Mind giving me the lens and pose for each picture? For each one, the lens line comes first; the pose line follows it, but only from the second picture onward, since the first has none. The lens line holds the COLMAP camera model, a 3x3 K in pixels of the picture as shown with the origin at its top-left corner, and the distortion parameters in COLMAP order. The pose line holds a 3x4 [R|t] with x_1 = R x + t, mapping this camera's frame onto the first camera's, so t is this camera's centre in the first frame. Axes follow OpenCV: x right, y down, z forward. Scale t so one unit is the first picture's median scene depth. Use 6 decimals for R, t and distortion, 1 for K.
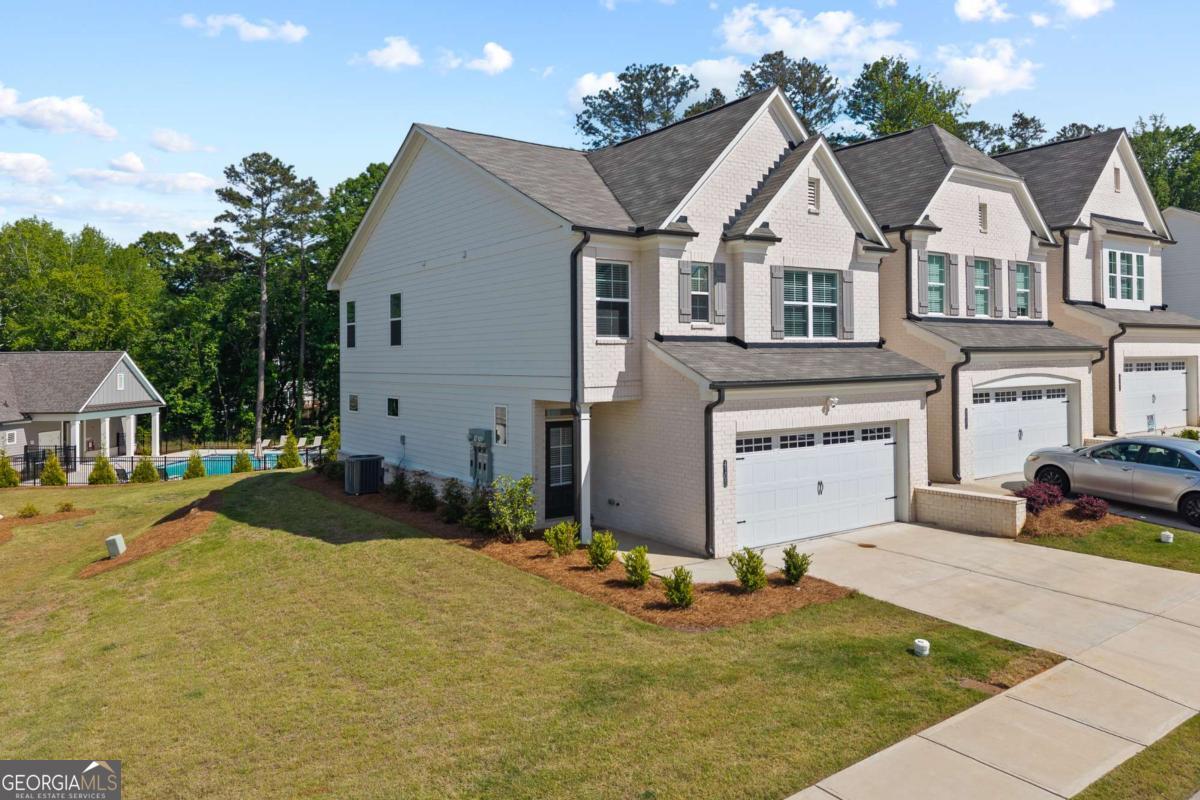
lens RADIAL K [[851.6, 0, 597.4], [0, 851.6, 328.1], [0, 0, 1]] dist [-0.055797, 0.001399]
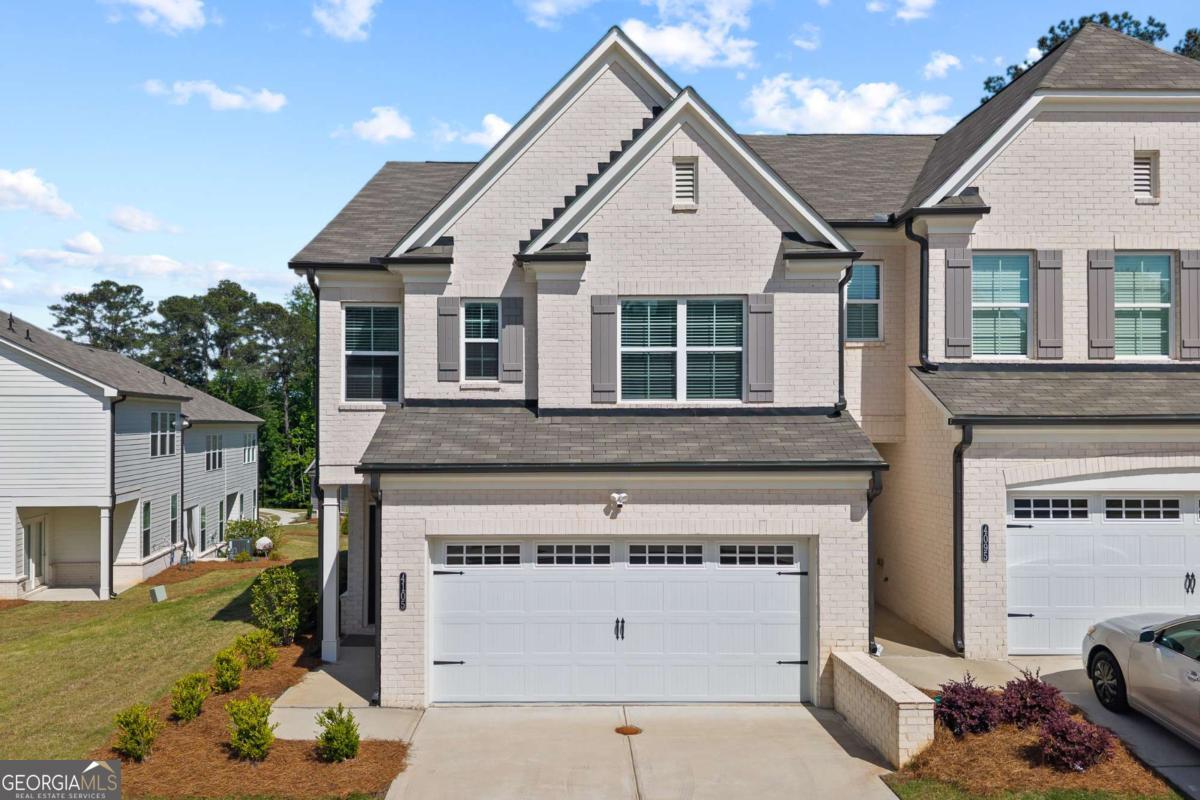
lens RADIAL K [[955.0, 0, 584.2], [0, 955.0, 400.4], [0, 0, 1]] dist [0.011393, -0.001823]
pose [[0.832264, -0.002146, -0.554376, 0.607863], [0.011966, 0.999829, 0.014094, -0.000165], [0.554251, -0.018363, 0.832147, 0.344557]]
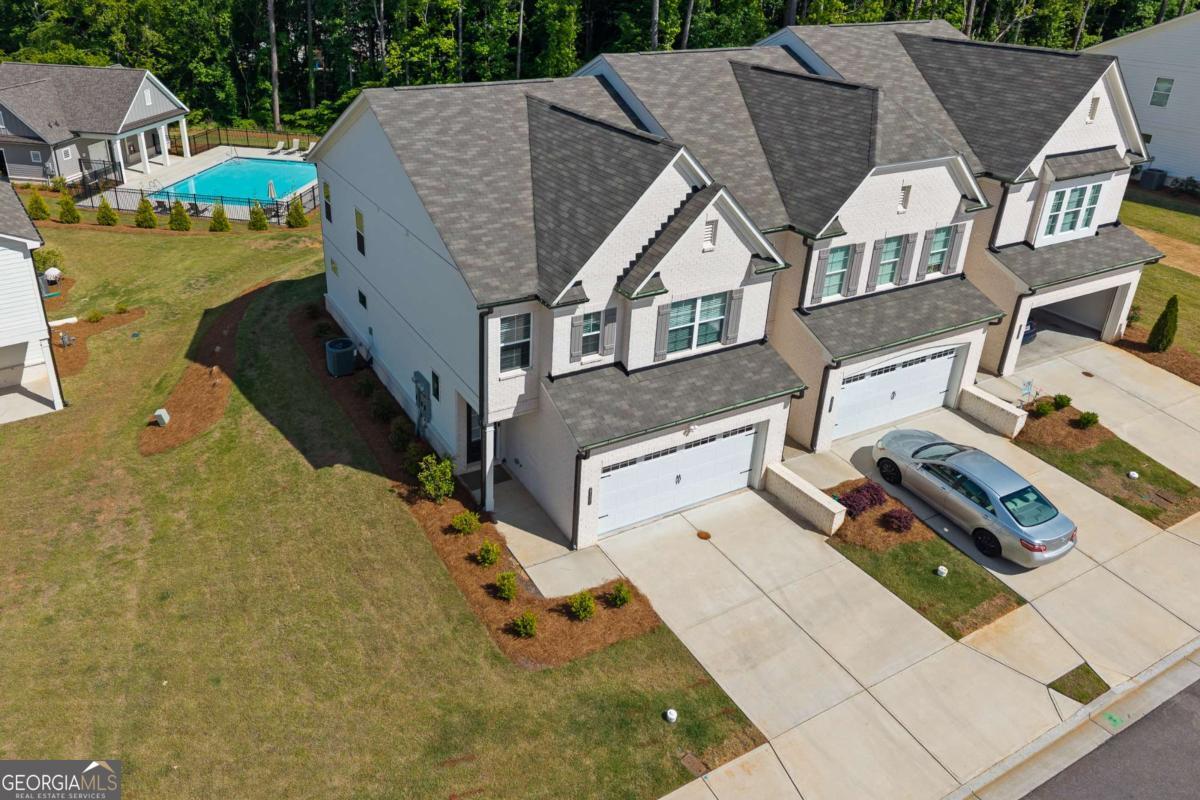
lens RADIAL K [[853.0, 0, 530.2], [0, 853.0, 287.3], [0, 0, 1]] dist [0.011816, -0.002229]
pose [[0.992590, 0.069435, -0.099715, 0.140164], [-0.022646, 0.911977, 0.409617, -0.552685], [0.119379, -0.404323, 0.906792, -0.065332]]
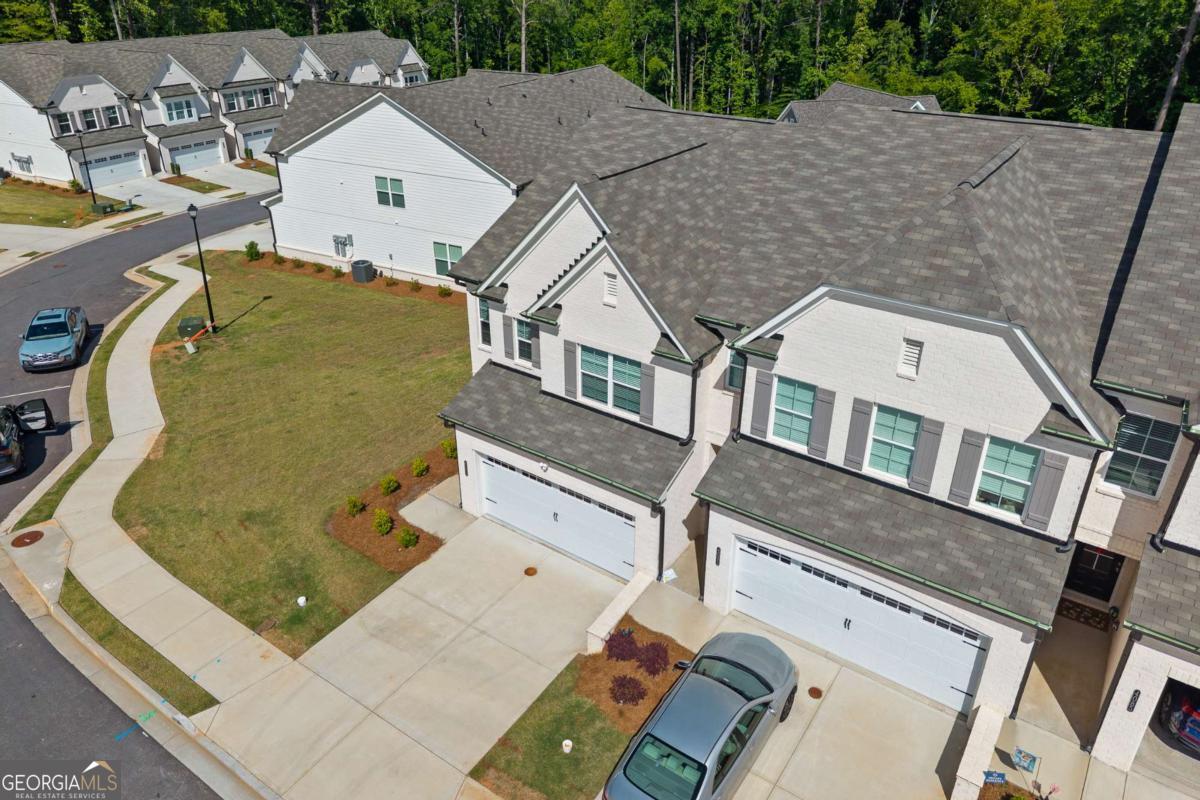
lens RADIAL K [[818.6, 0, 592.6], [0, 818.6, 357.5], [0, 0, 1]] dist [0.010666, -0.005592]
pose [[0.346462, 0.411576, -0.842953, 1.137628], [0.027187, 0.893826, 0.447589, -0.535393], [0.937670, -0.177990, 0.298487, 0.678083]]
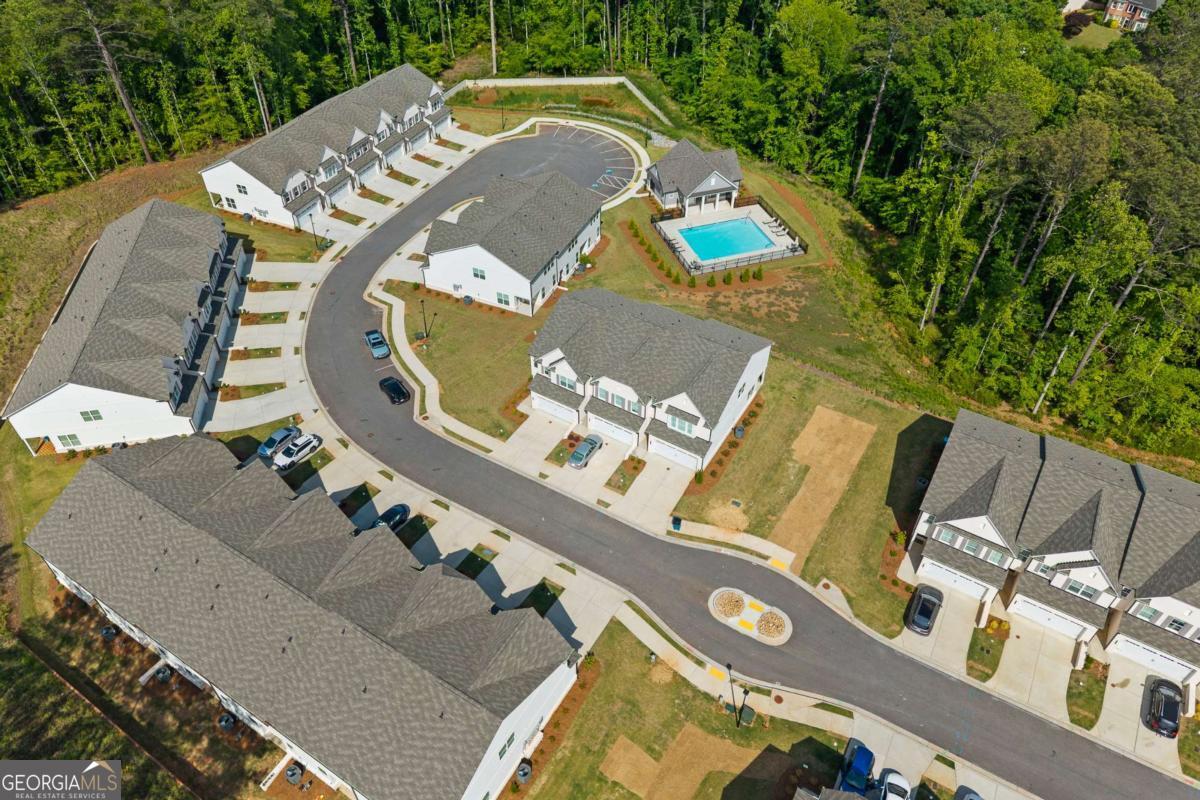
lens RADIAL K [[838.4, 0, 600.0], [0, 838.4, 372.6], [0, 0, 1]] dist [0.006478, -0.005394]
pose [[0.407861, 0.609789, -0.679564, 3.727745], [0.014452, 0.739879, 0.672585, -3.466900], [0.912930, -0.284142, 0.292955, -0.264855]]
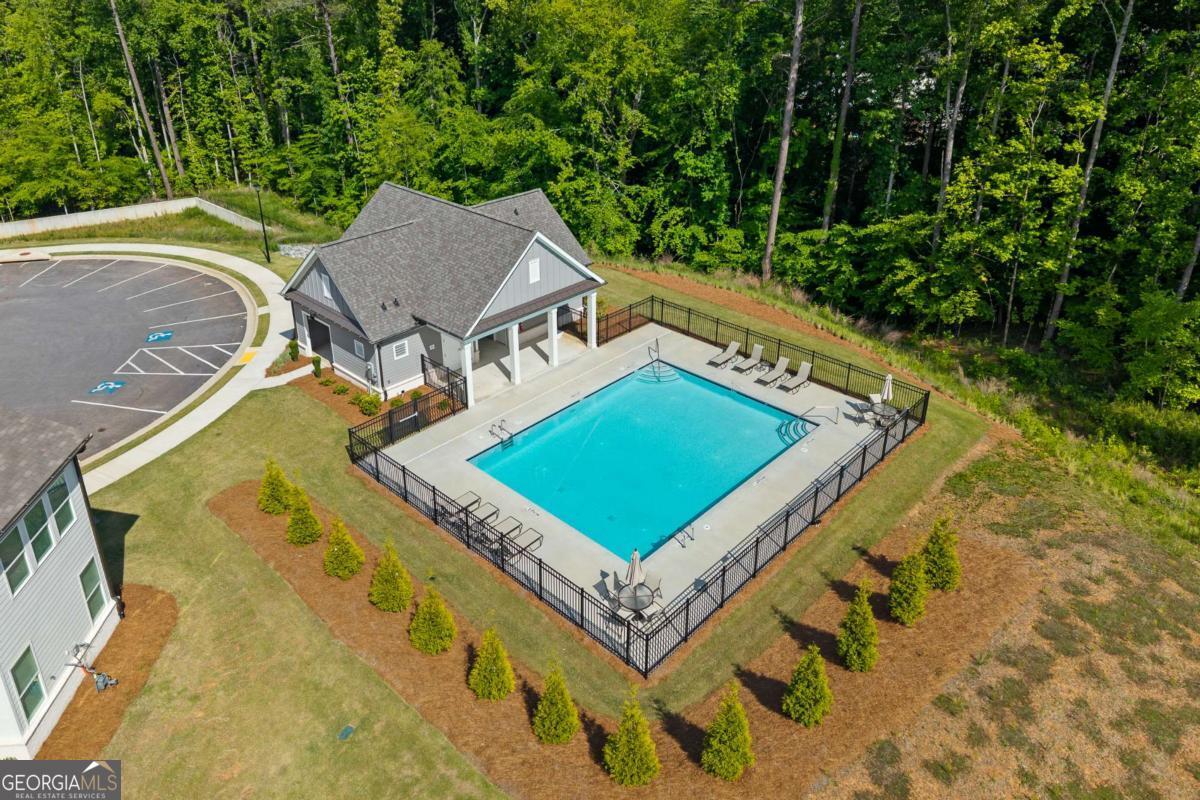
lens RADIAL K [[843.3, 0, 602.6], [0, 843.3, 287.6], [0, 0, 1]] dist [0.013100, -0.000437]
pose [[0.784792, 0.243008, -0.570130, -0.422538], [0.012099, 0.913739, 0.406121, -0.634559], [0.619641, -0.325619, 0.714155, 1.774013]]
